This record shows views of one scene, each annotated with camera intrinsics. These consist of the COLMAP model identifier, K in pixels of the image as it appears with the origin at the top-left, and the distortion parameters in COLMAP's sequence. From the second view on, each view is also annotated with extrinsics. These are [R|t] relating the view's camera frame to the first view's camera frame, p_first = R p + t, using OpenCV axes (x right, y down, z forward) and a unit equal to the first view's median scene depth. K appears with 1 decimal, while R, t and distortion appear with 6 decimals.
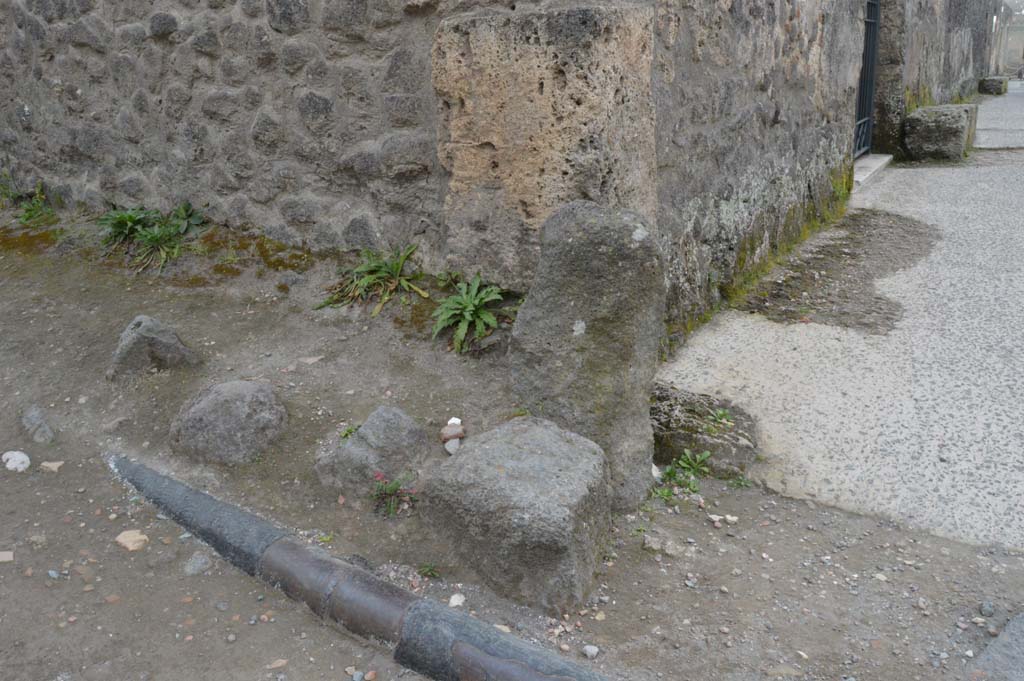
lens RADIAL K [[810.5, 0, 513.6], [0, 810.5, 342.0], [0, 0, 1]] dist [-0.096137, 0.038240]
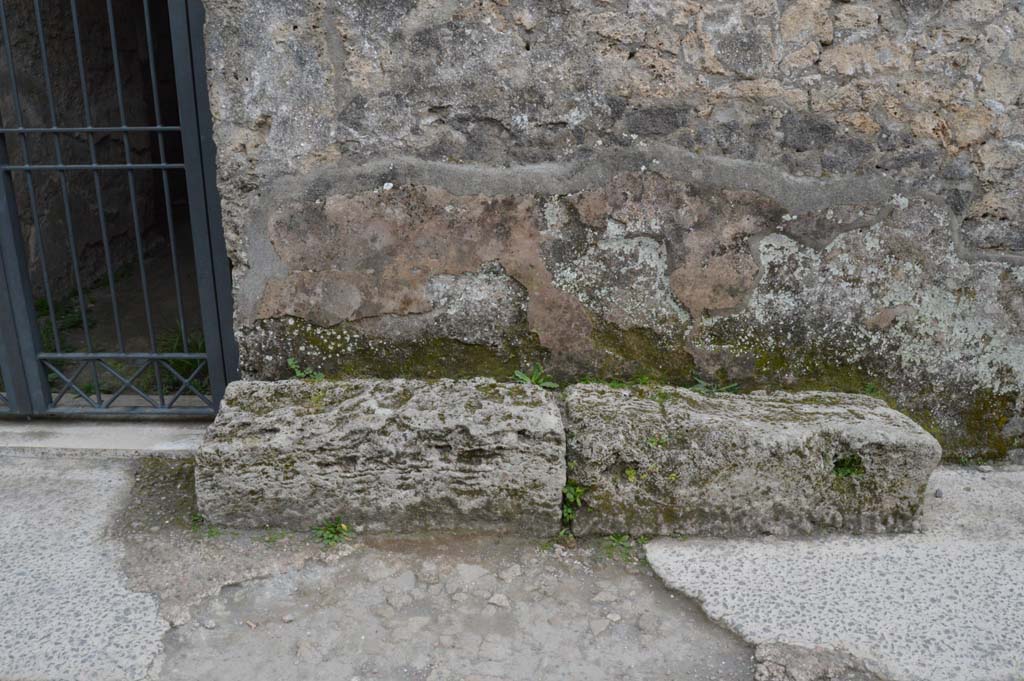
lens RADIAL K [[810.5, 0, 516.1], [0, 810.5, 340.5], [0, 0, 1]] dist [-0.096137, 0.038240]
pose [[0.532204, 0.326475, -0.781135, 2.236457], [-0.308776, 0.933953, 0.179969, -1.054764], [0.788299, 0.145416, 0.597862, 2.048805]]
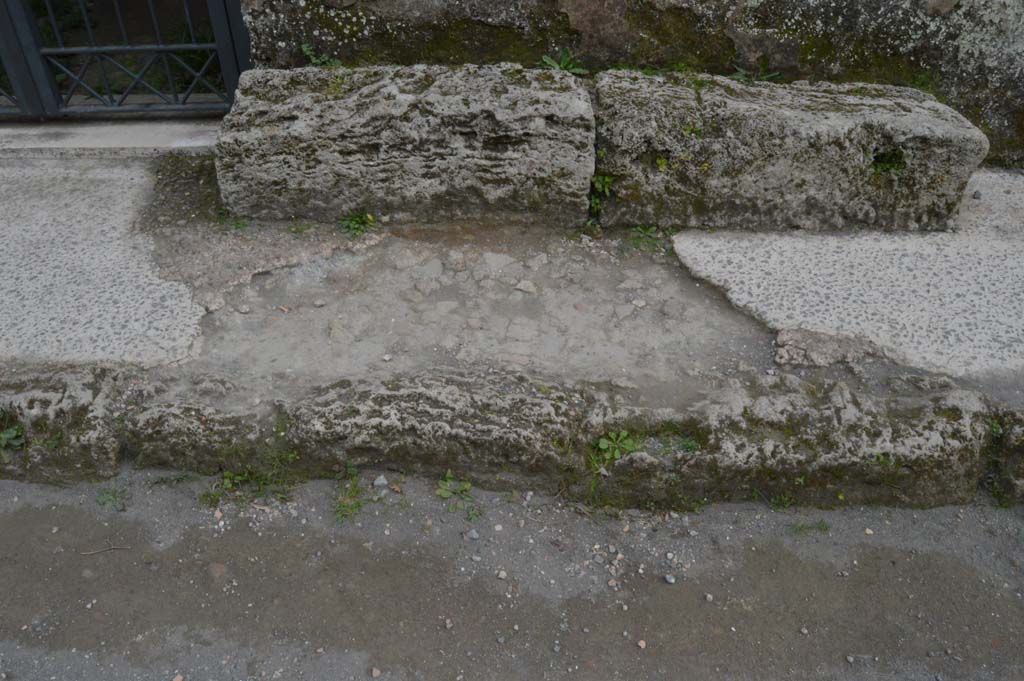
lens RADIAL K [[810.5, 0, 516.6], [0, 810.5, 338.3], [0, 0, 1]] dist [-0.096137, 0.038240]
pose [[0.510150, 0.572594, -0.641781, 2.236481], [-0.302105, 0.817932, 0.489612, -1.013840], [0.805282, -0.055891, 0.590252, 2.060104]]
